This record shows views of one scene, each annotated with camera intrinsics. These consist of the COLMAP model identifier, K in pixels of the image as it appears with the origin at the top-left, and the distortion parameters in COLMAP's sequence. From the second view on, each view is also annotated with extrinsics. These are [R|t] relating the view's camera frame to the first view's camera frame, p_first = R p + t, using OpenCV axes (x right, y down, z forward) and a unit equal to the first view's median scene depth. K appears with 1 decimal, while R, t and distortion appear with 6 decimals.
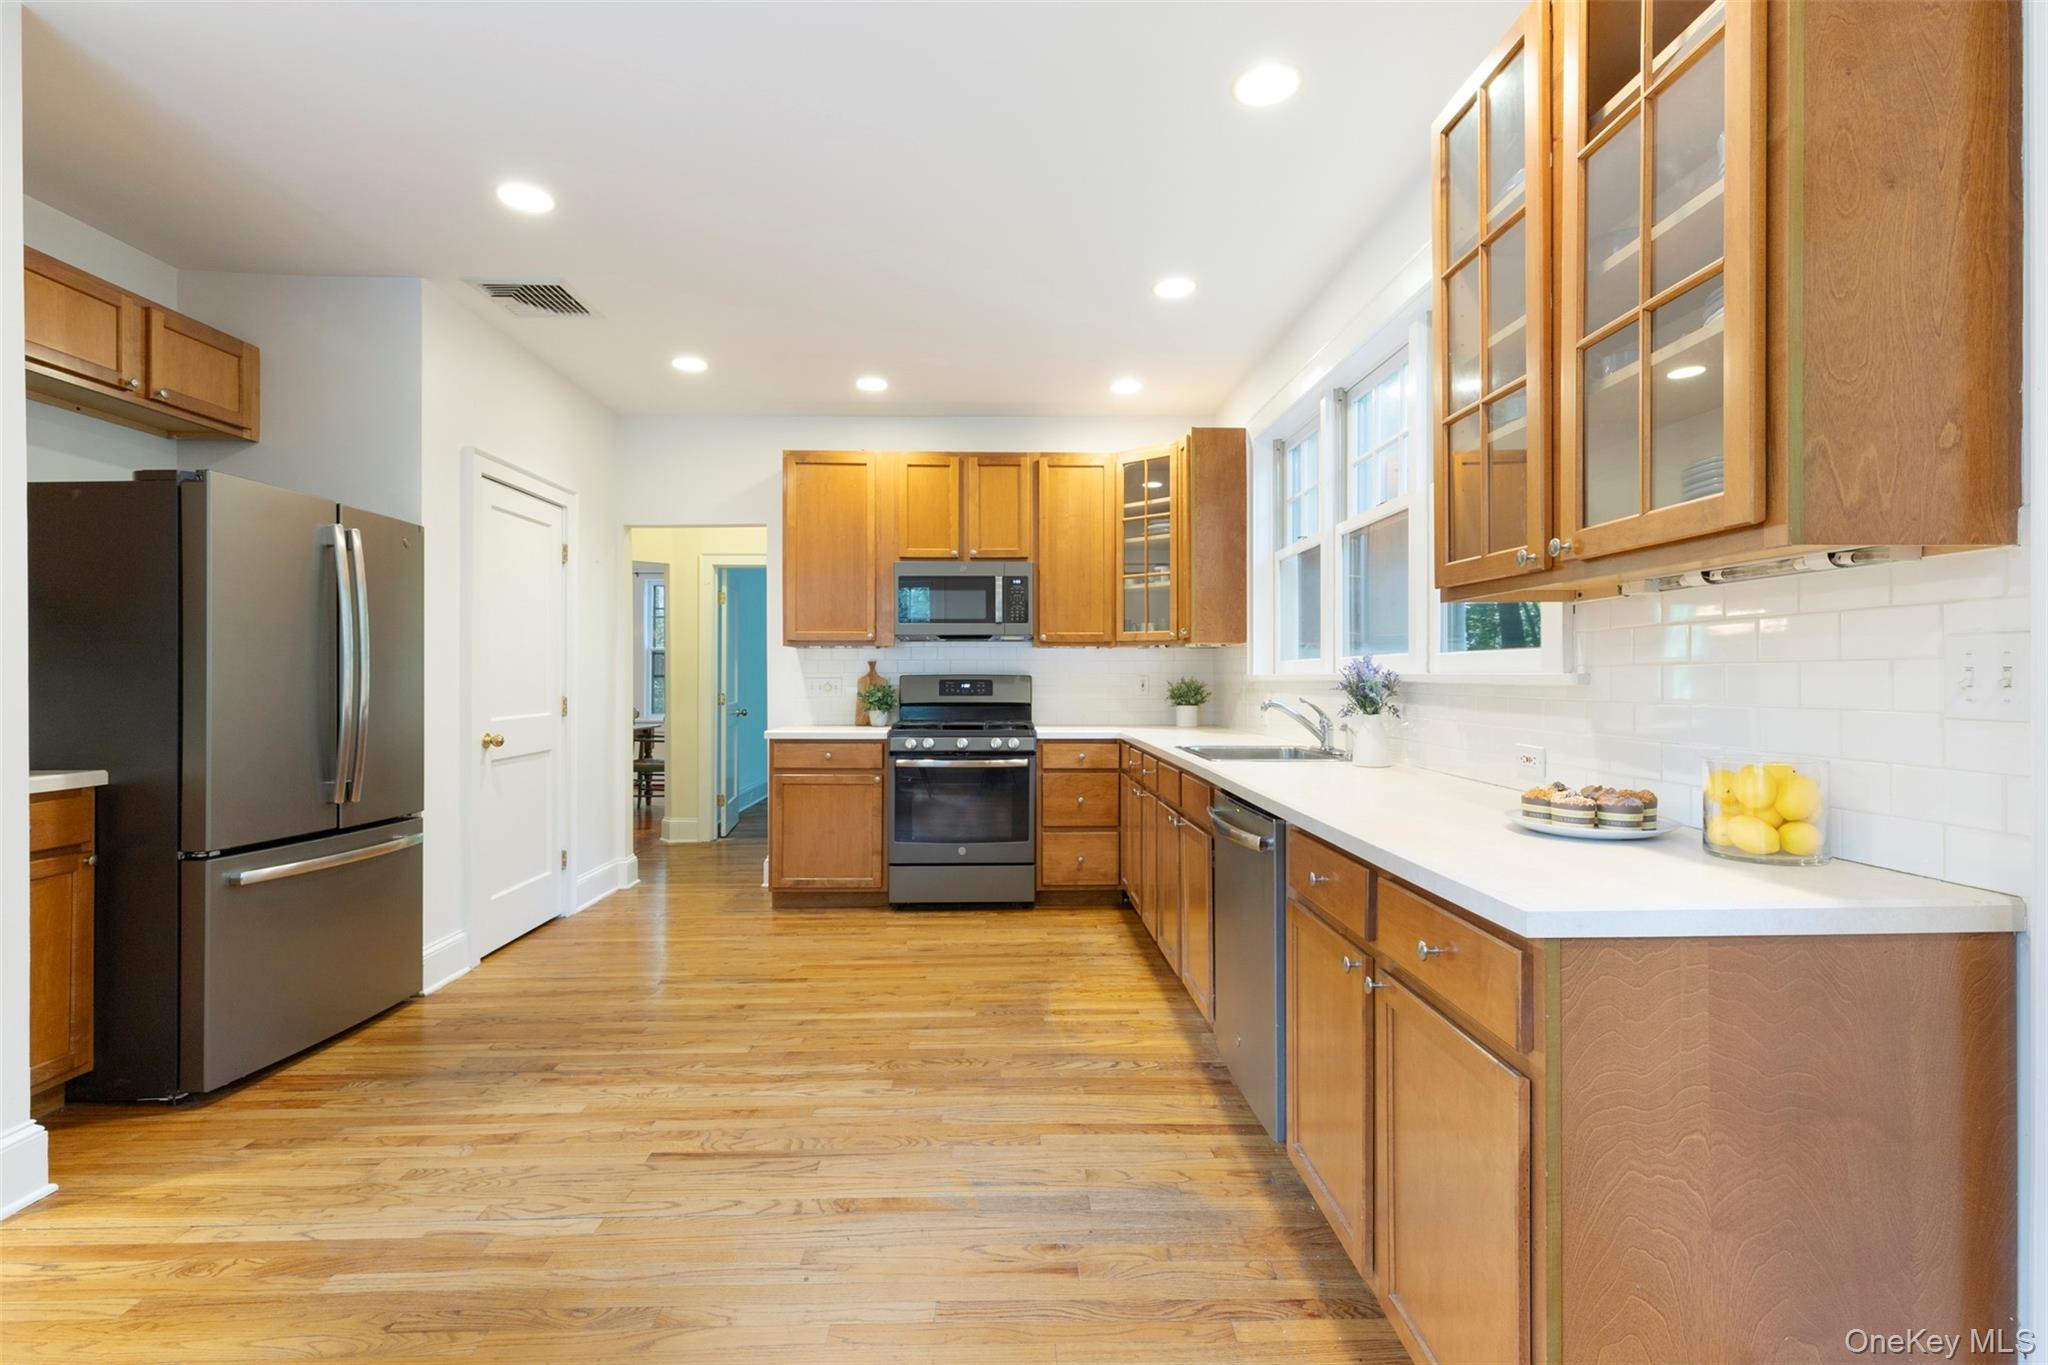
lens RADIAL K [[934.3, 0, 1026.3], [0, 934.3, 678.1], [0, 0, 1]] dist [0.002482, -0.000528]
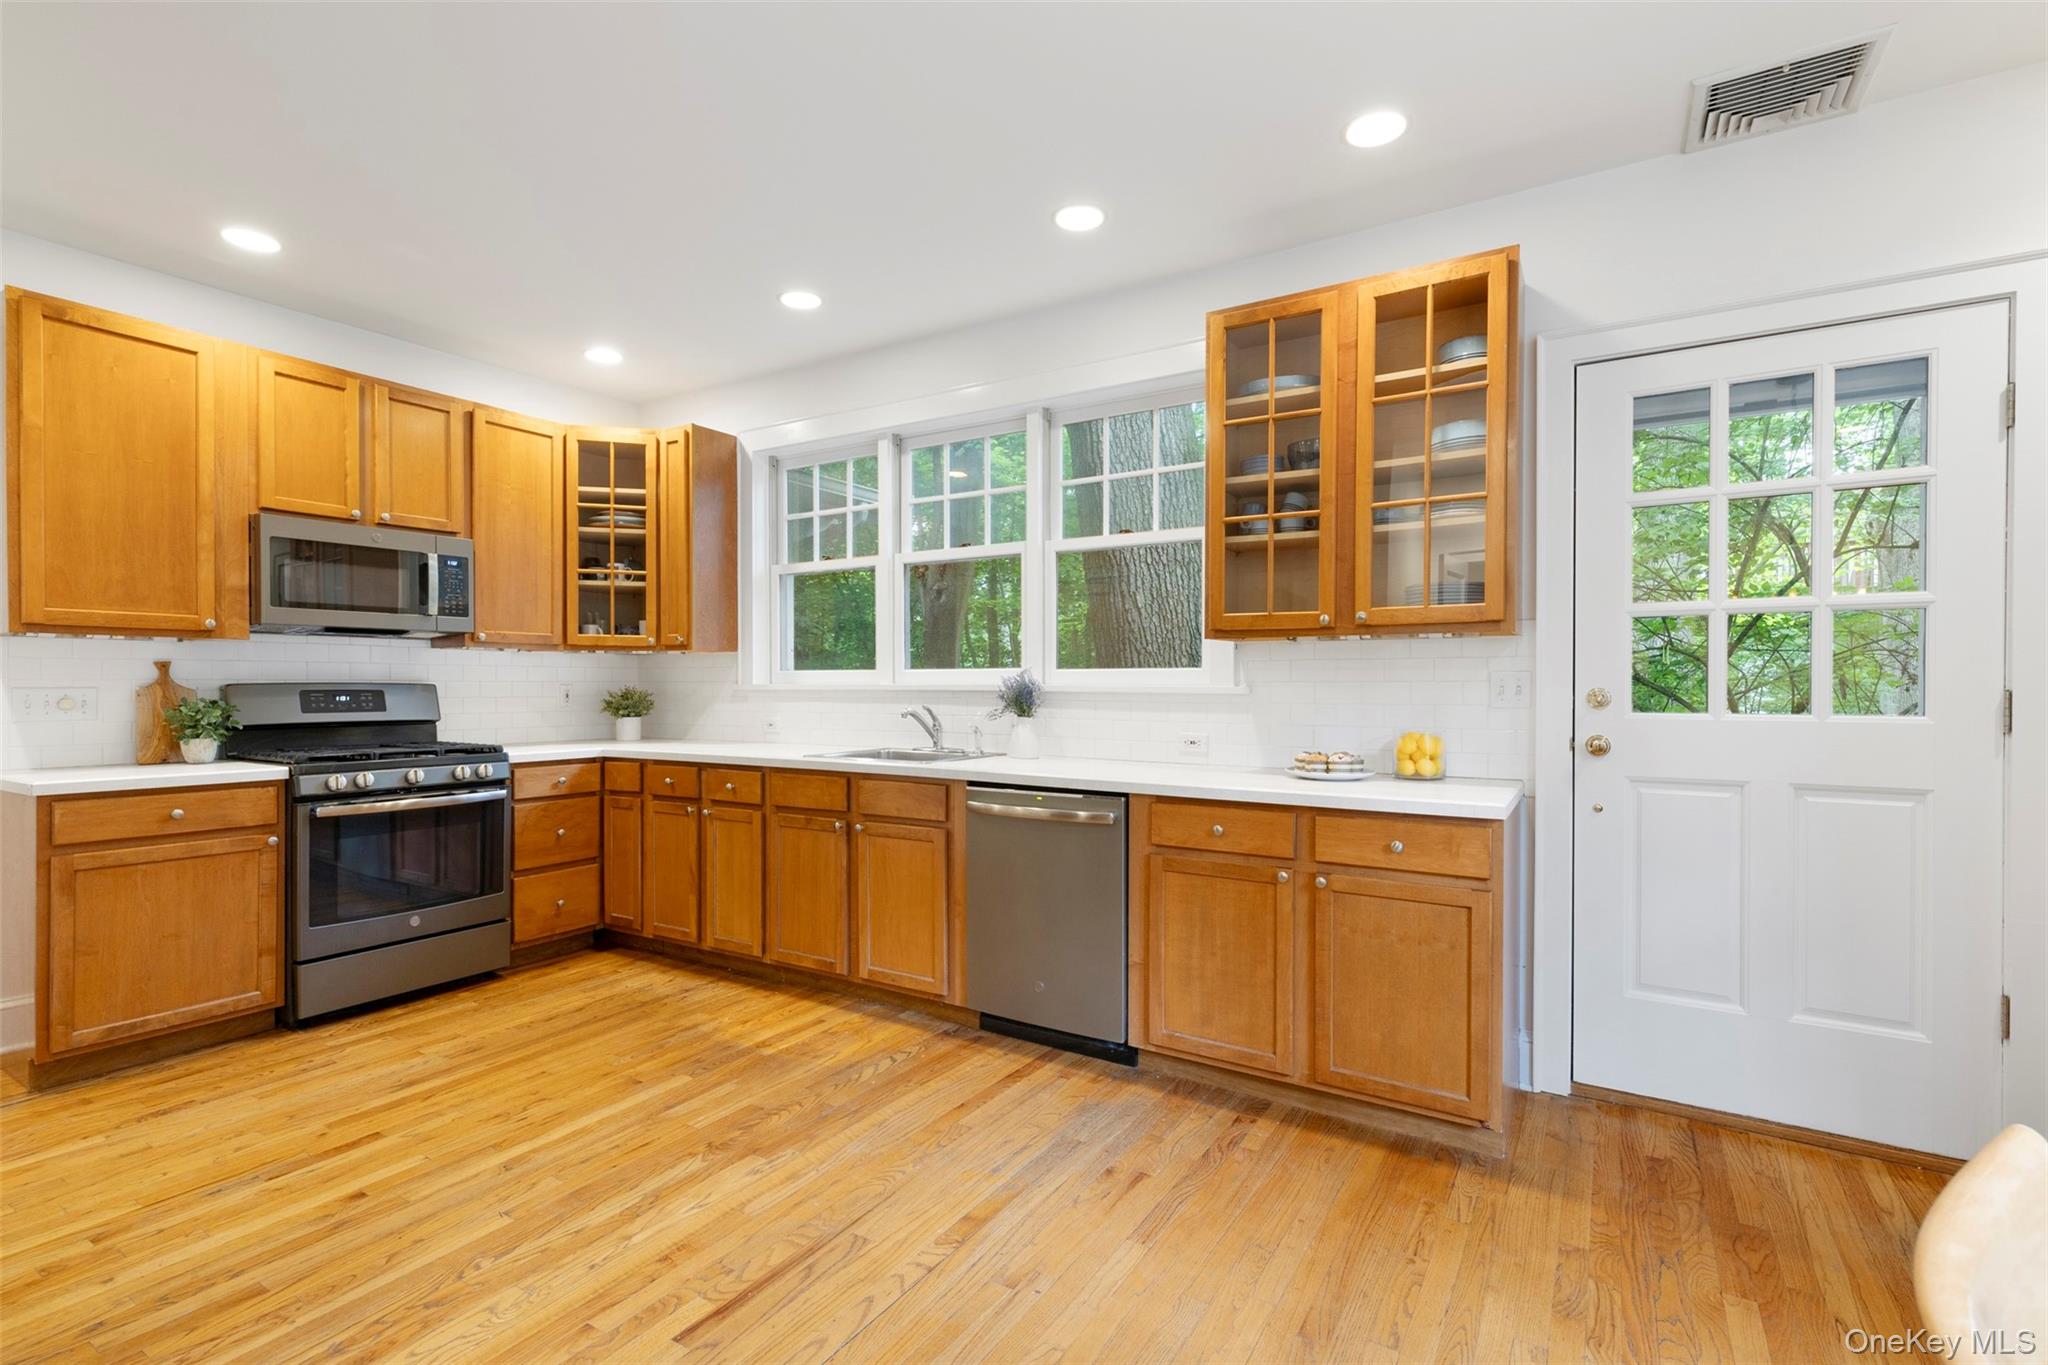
lens RADIAL K [[950.6, 0, 1026.9], [0, 950.6, 690.1], [0, 0, 1]] dist [0.004441, -0.000263]
pose [[0.553208, -0.005302, 0.833026, -0.644688], [-0.000769, 0.999976, 0.006875, -0.005916], [-0.833043, -0.004444, 0.553191, 0.264268]]
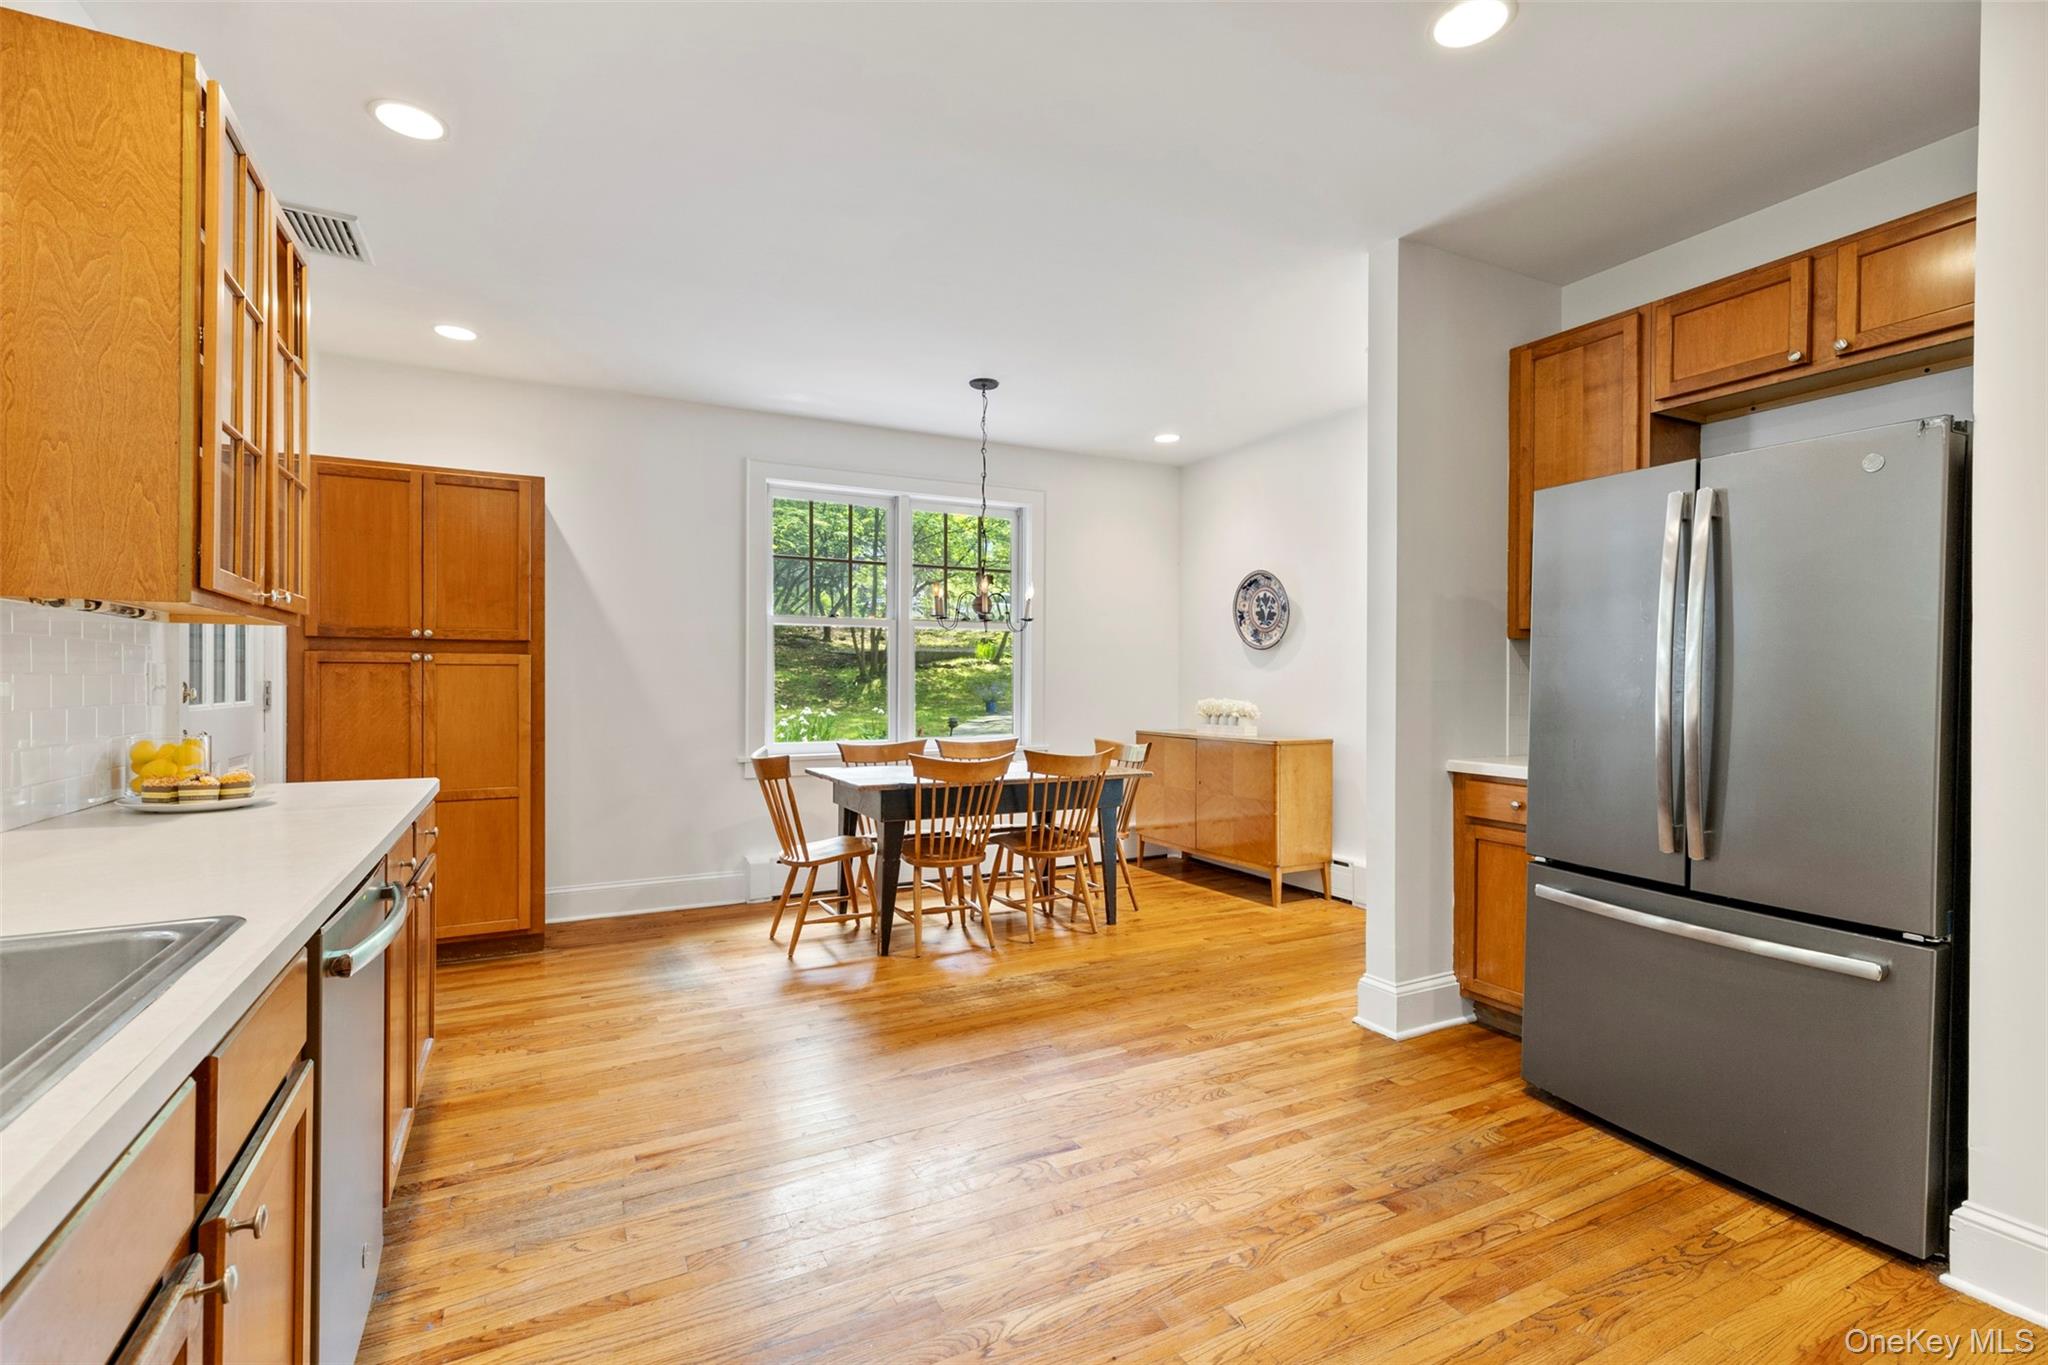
lens RADIAL K [[913.4, 0, 1009.3], [0, 913.4, 679.9], [0, 0, 1]] dist [0.001730, 0.000004]
pose [[-0.904205, -0.004333, -0.427077, 0.077229], [-0.004883, 0.999988, 0.000194, -0.005352], [0.427071, 0.002261, -0.904215, 1.394341]]
